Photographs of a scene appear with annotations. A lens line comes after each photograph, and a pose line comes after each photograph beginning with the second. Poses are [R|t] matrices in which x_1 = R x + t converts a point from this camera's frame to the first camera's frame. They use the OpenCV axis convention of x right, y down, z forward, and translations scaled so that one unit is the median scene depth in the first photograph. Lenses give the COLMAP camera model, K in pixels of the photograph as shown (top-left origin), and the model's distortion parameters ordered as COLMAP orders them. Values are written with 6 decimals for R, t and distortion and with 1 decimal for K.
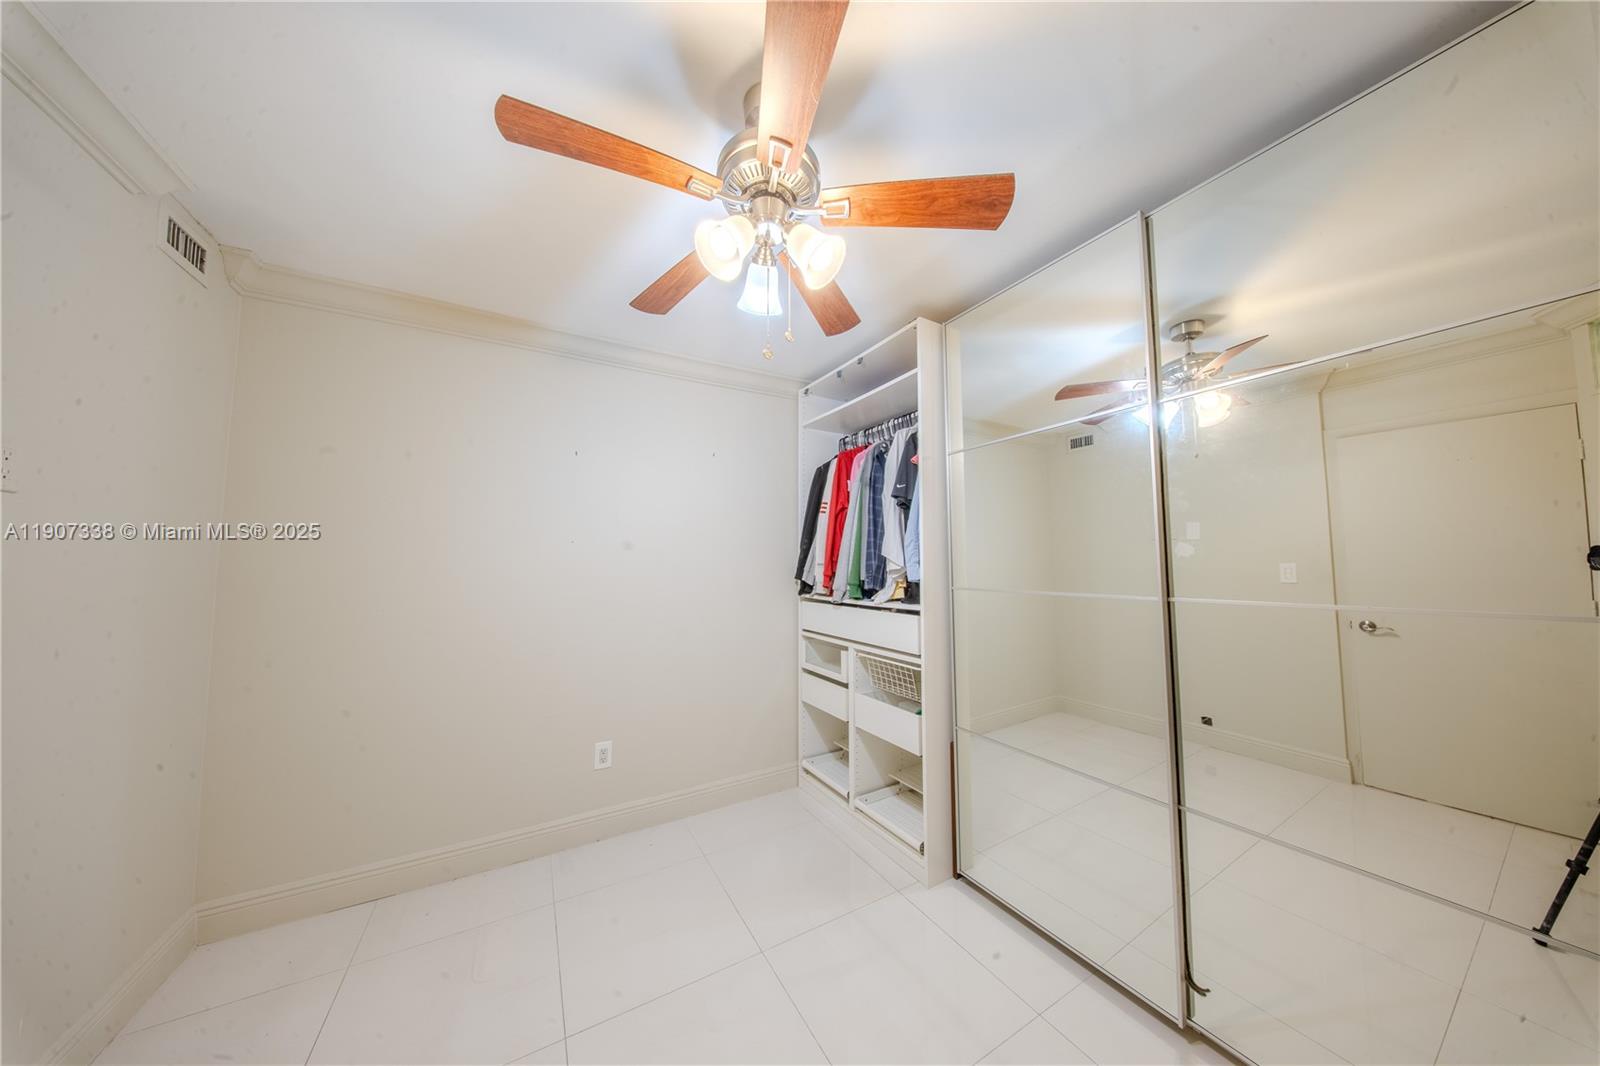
lens RADIAL K [[461.4, 0, 793.2], [0, 461.4, 532.5], [0, 0, 1]] dist [0.000415, -0.000009]
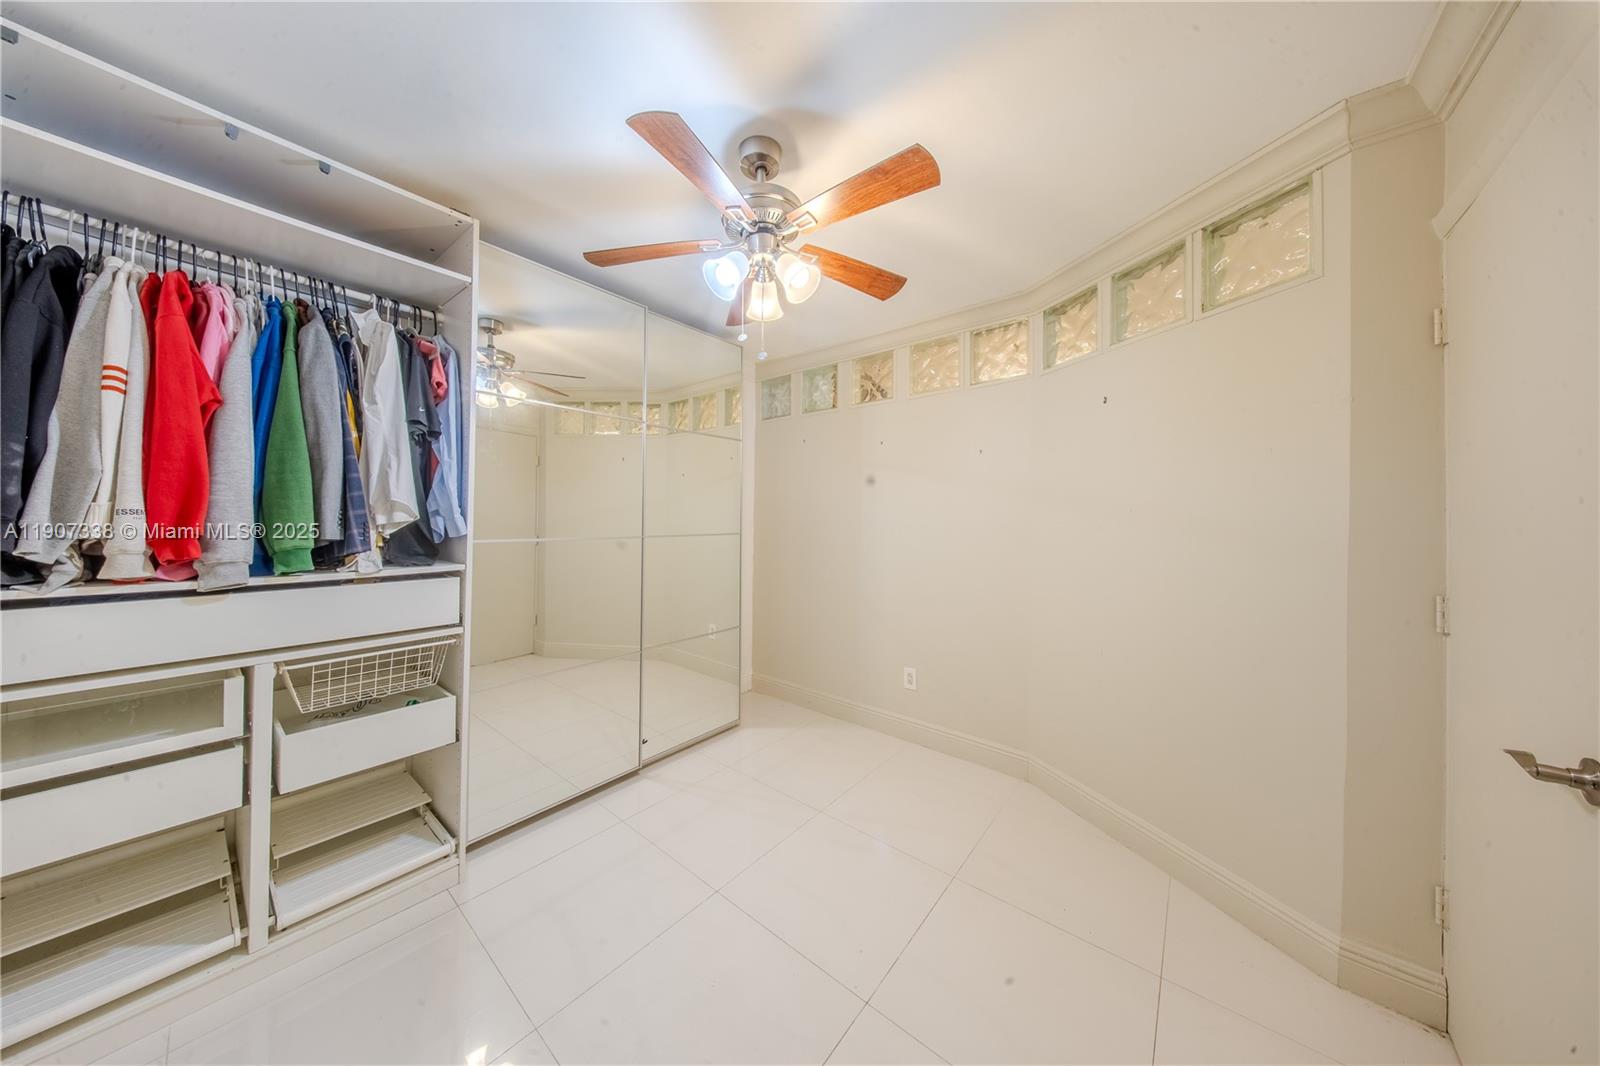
lens RADIAL K [[481.1, 0, 807.3], [0, 481.1, 514.8], [0, 0, 1]] dist [0.000014, -0.000008]
pose [[-0.349660, 0.002097, 0.936874, -0.732540], [-0.071454, 0.997025, -0.028900, 0.047406], [-0.934148, -0.077048, -0.348470, 0.695274]]
